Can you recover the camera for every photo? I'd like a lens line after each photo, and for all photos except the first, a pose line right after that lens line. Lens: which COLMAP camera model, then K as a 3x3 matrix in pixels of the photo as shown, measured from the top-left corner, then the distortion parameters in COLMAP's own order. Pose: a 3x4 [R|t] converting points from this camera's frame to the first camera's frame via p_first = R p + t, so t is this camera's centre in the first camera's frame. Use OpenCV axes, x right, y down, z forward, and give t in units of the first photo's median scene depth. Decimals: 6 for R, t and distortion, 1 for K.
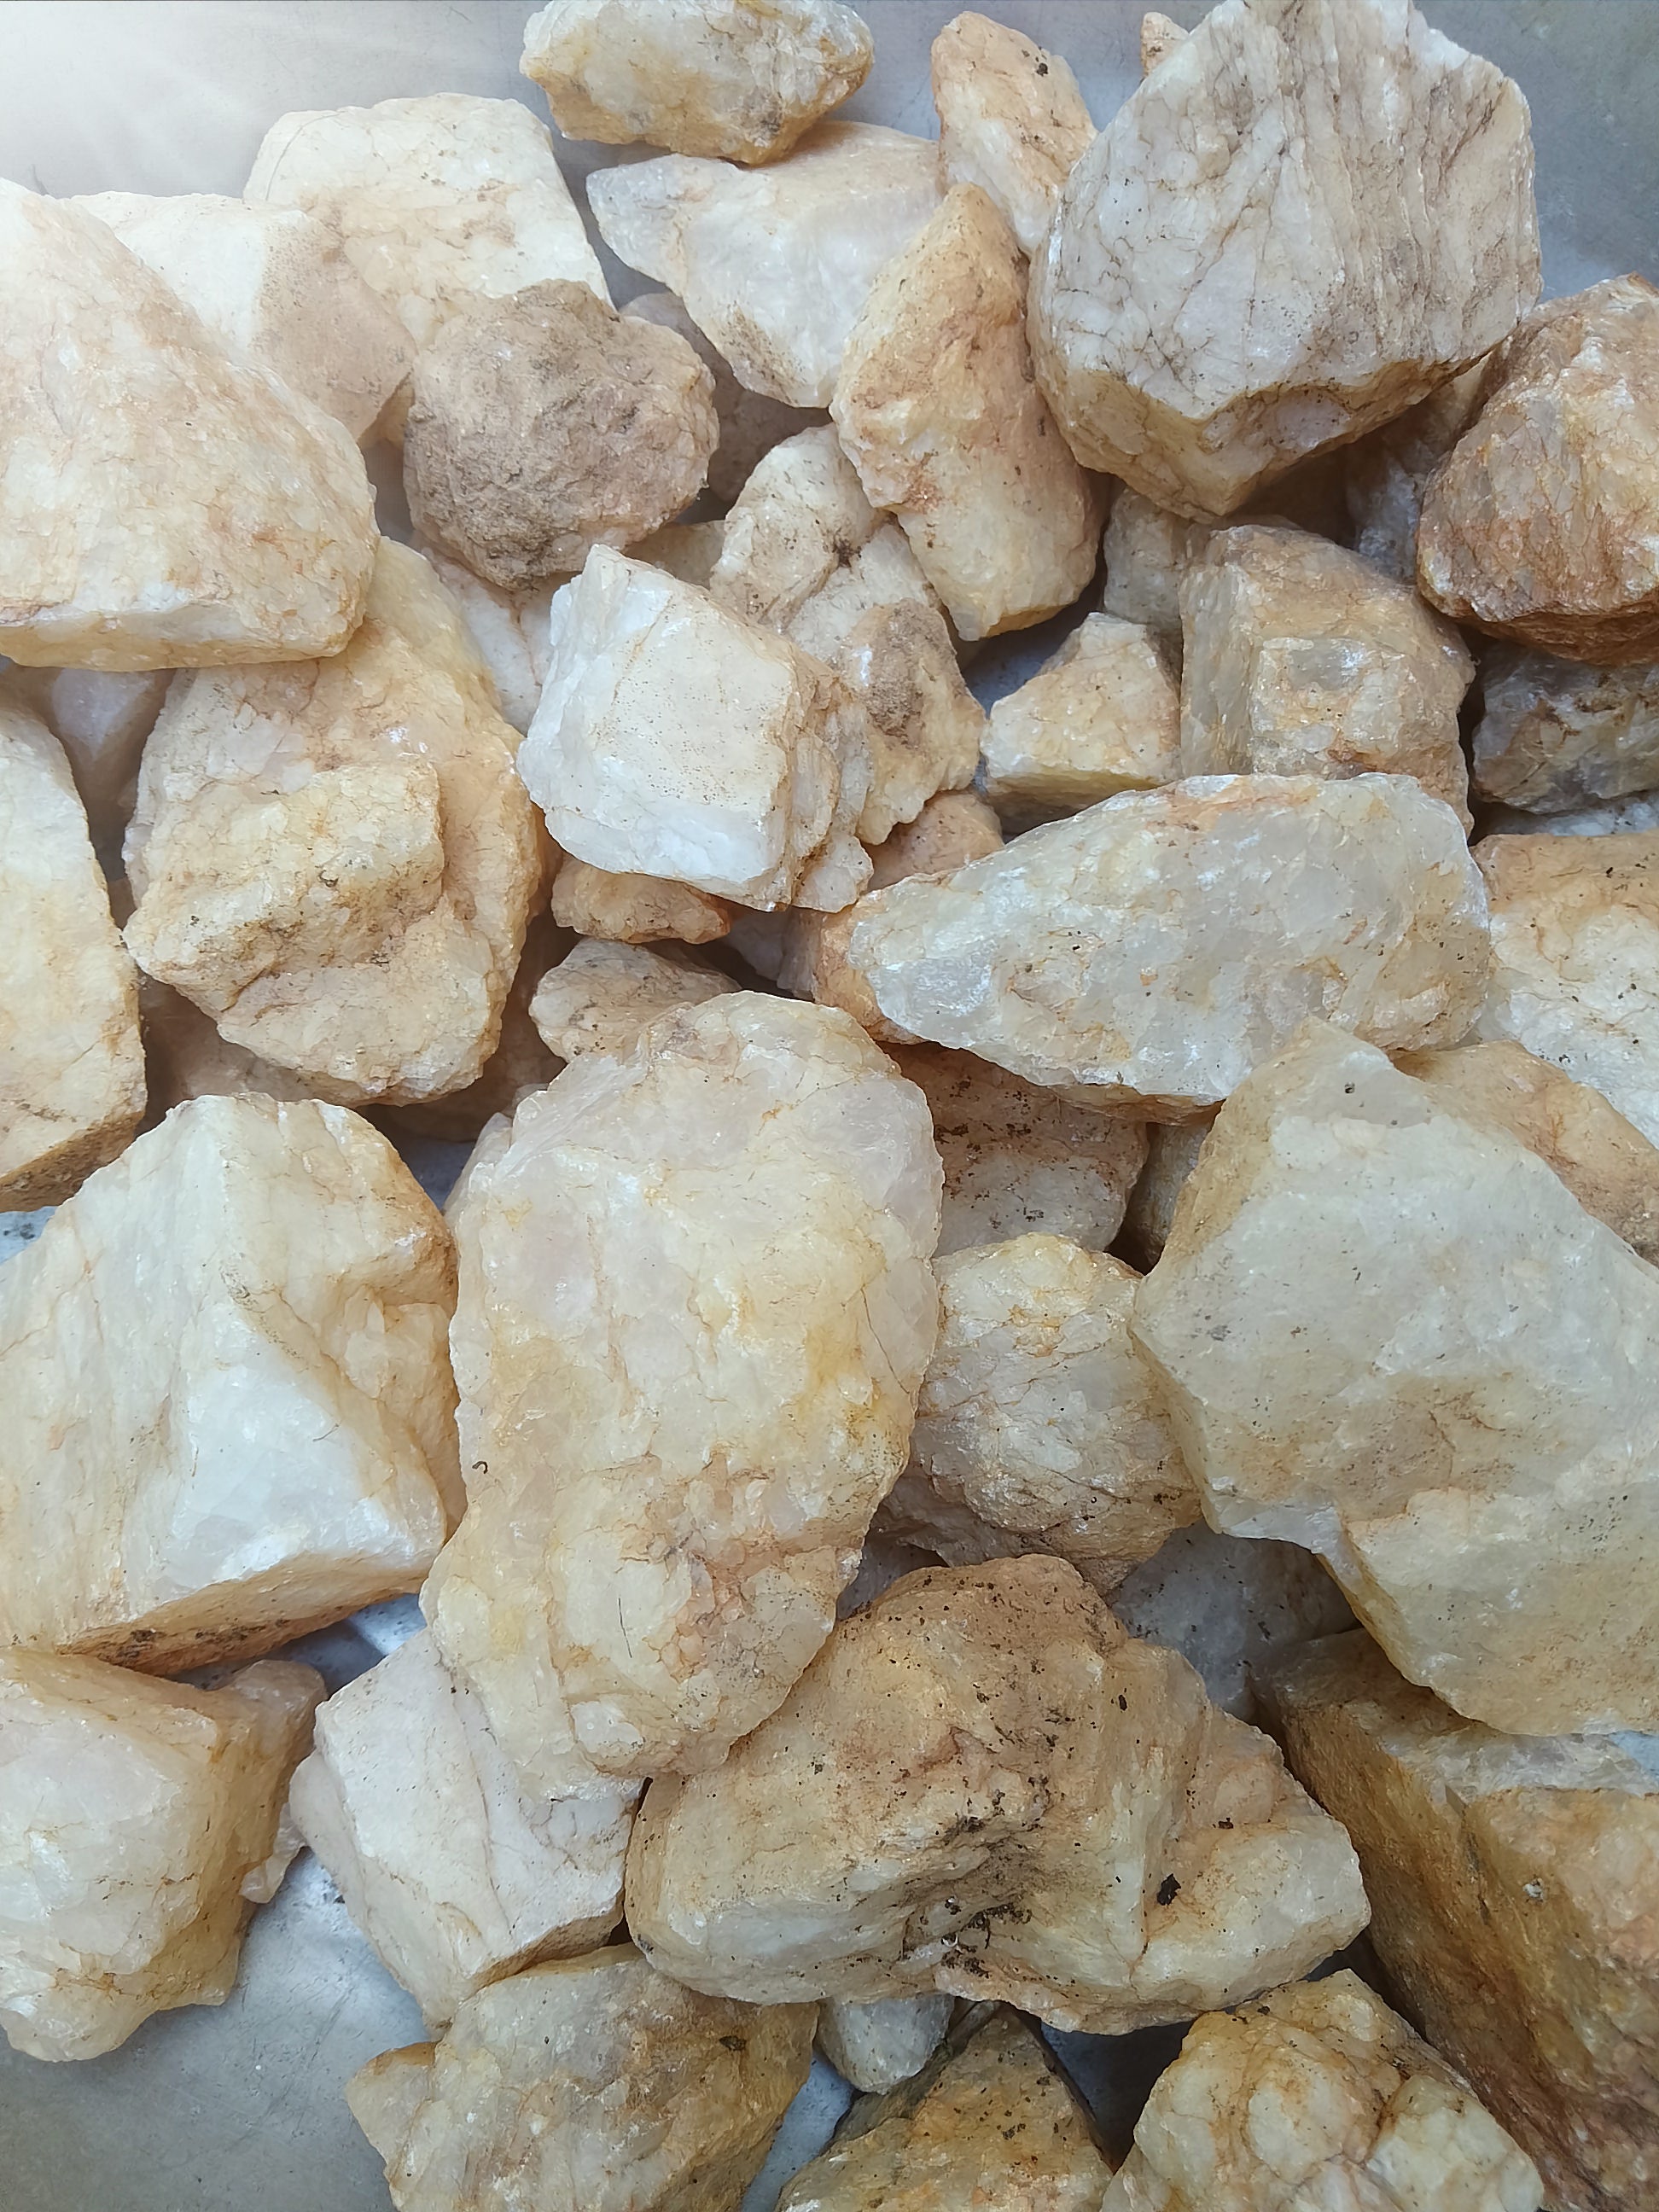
lens RADIAL K [[1718.8, 0, 819.1], [0, 1718.8, 1128.6], [0, 0, 1]] dist [0.023546, -0.107816]
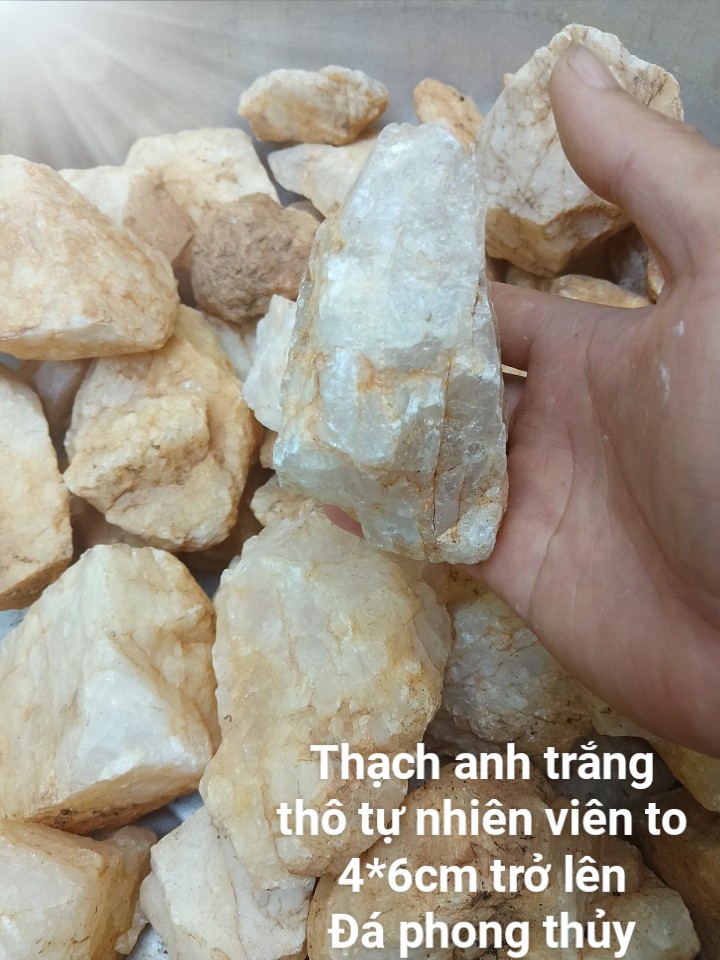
lens RADIAL K [[749.2, 0, 354.1], [0, 749.2, 487.6], [0, 0, 1]] dist [0.004387, -0.073524]
pose [[0.997915, -0.049668, -0.041226, 0.000252], [0.043013, 0.987897, -0.149026, 0.062497], [0.048129, 0.146942, 0.987974, 0.093778]]
